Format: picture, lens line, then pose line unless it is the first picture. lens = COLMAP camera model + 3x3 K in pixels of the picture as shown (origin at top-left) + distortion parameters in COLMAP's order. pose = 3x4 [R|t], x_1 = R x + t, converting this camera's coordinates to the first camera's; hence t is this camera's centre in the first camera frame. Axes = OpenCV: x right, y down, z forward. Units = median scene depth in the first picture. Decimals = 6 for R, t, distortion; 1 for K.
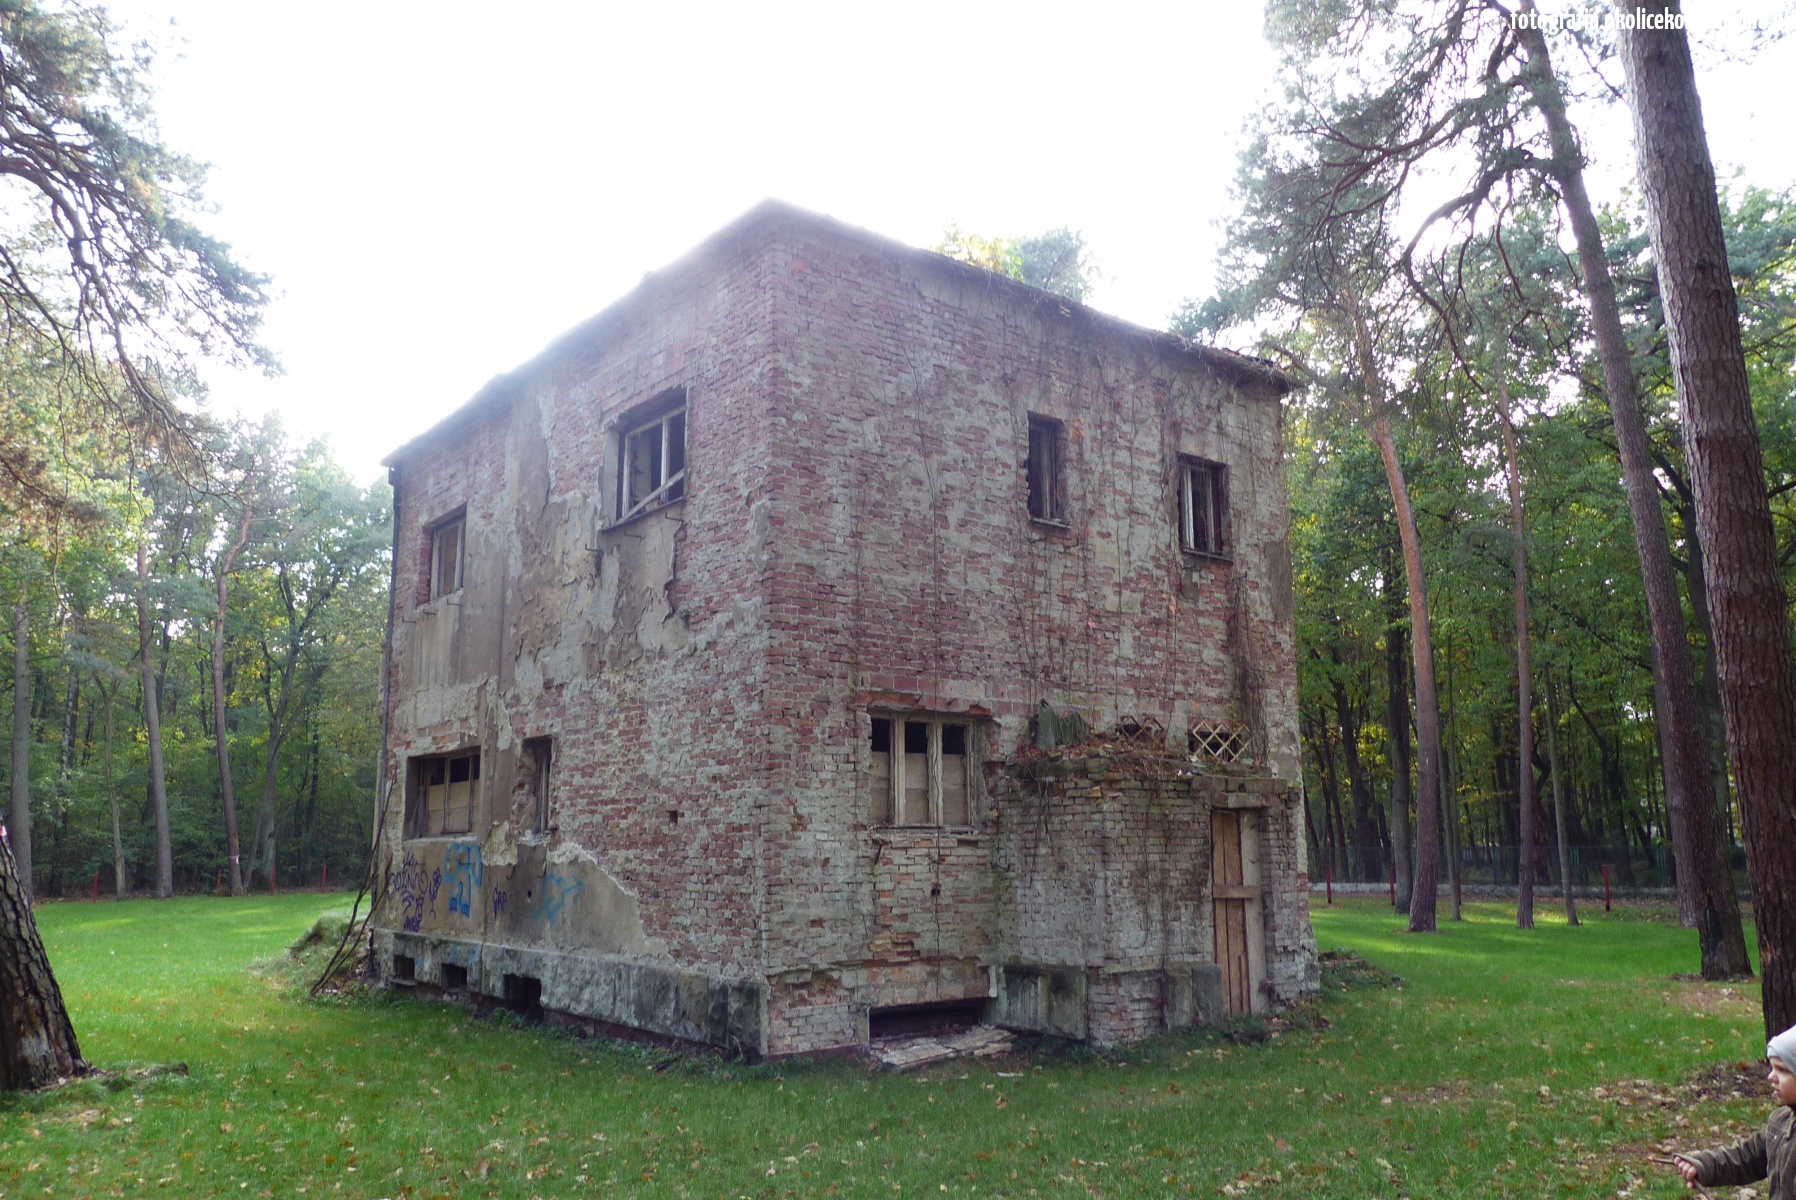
lens RADIAL K [[1339.9, 0, 894.9], [0, 1339.9, 600.4], [0, 0, 1]] dist [-0.029758, 0.018803]
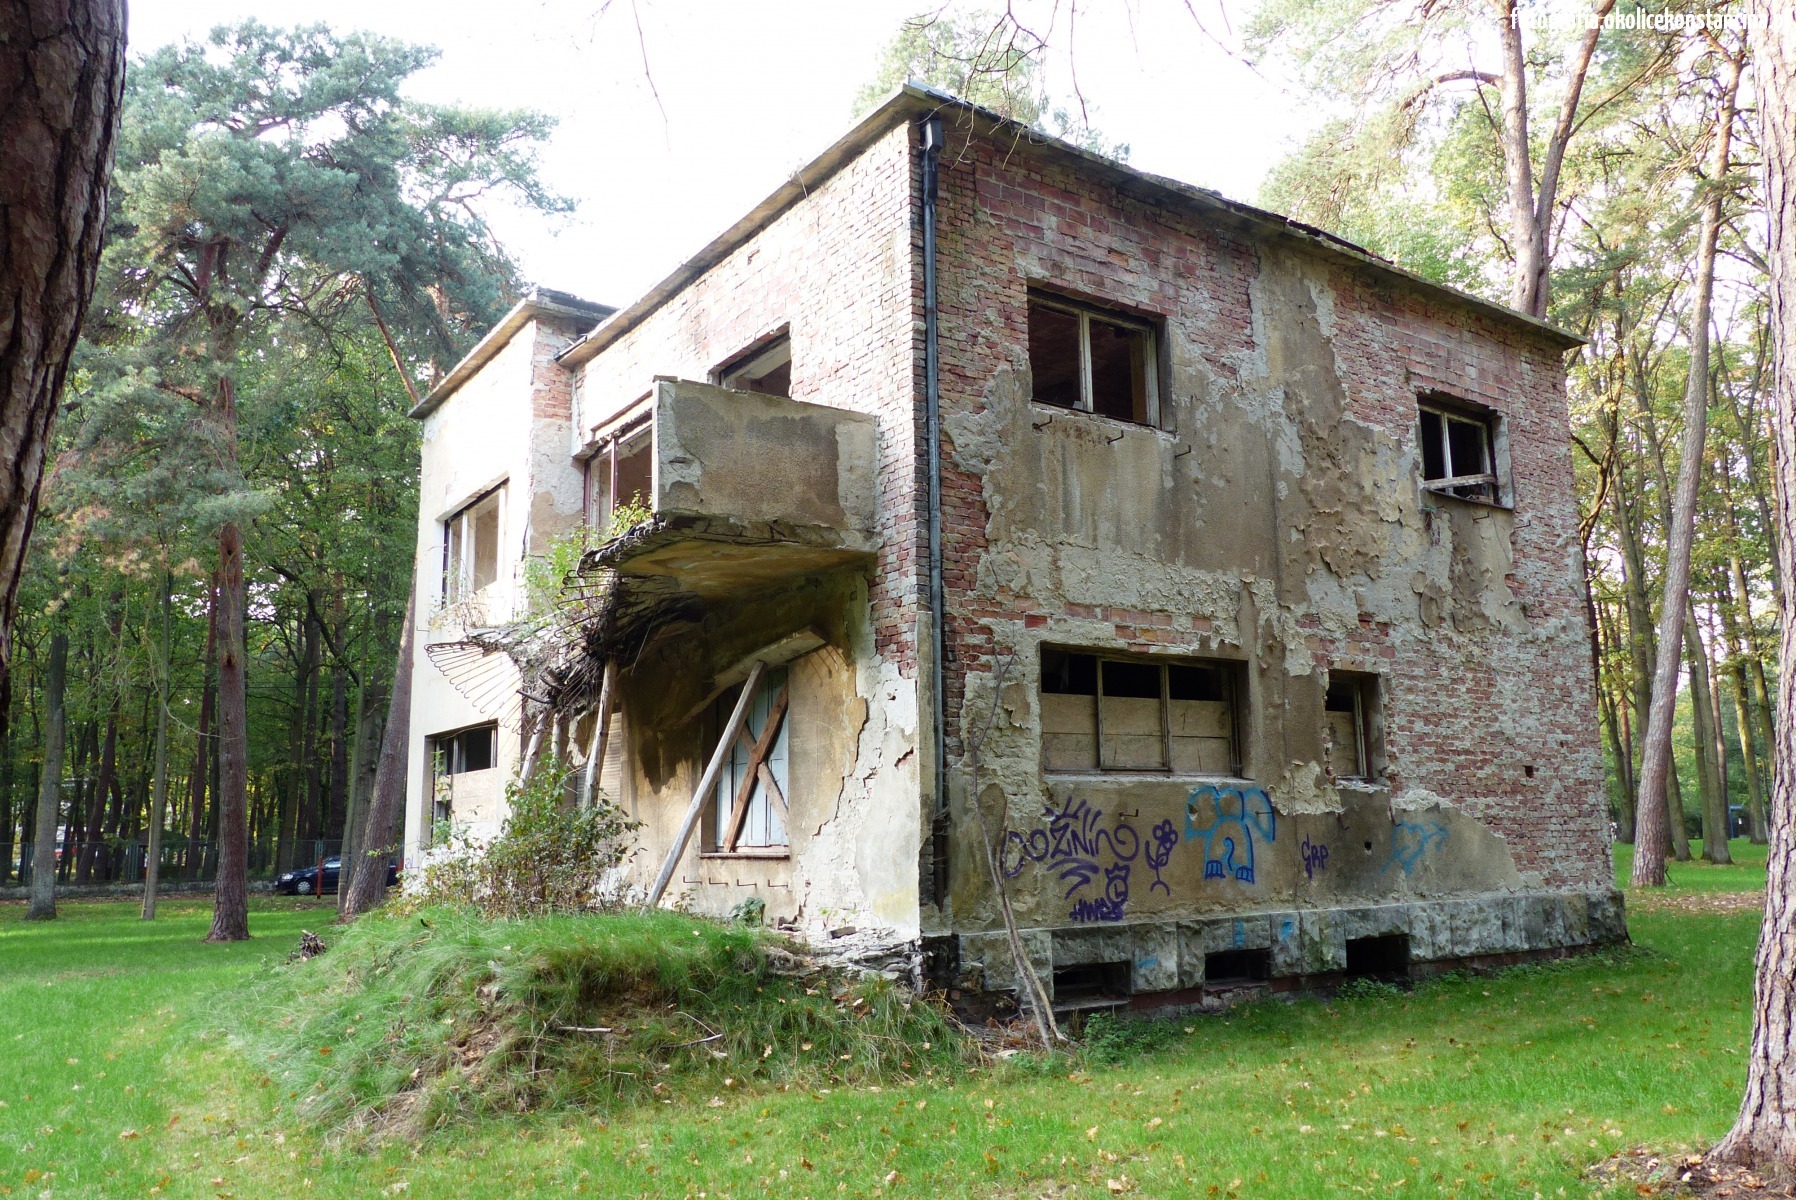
lens RADIAL K [[1339.9, 0, 896.3], [0, 1339.9, 603.9], [0, 0, 1]] dist [-0.029758, 0.018803]
pose [[0.072456, 0.176242, 0.981677, -1.320885], [-0.168636, 0.972257, -0.162104, 0.286275], [-0.983012, -0.153801, 0.100167, 1.366804]]
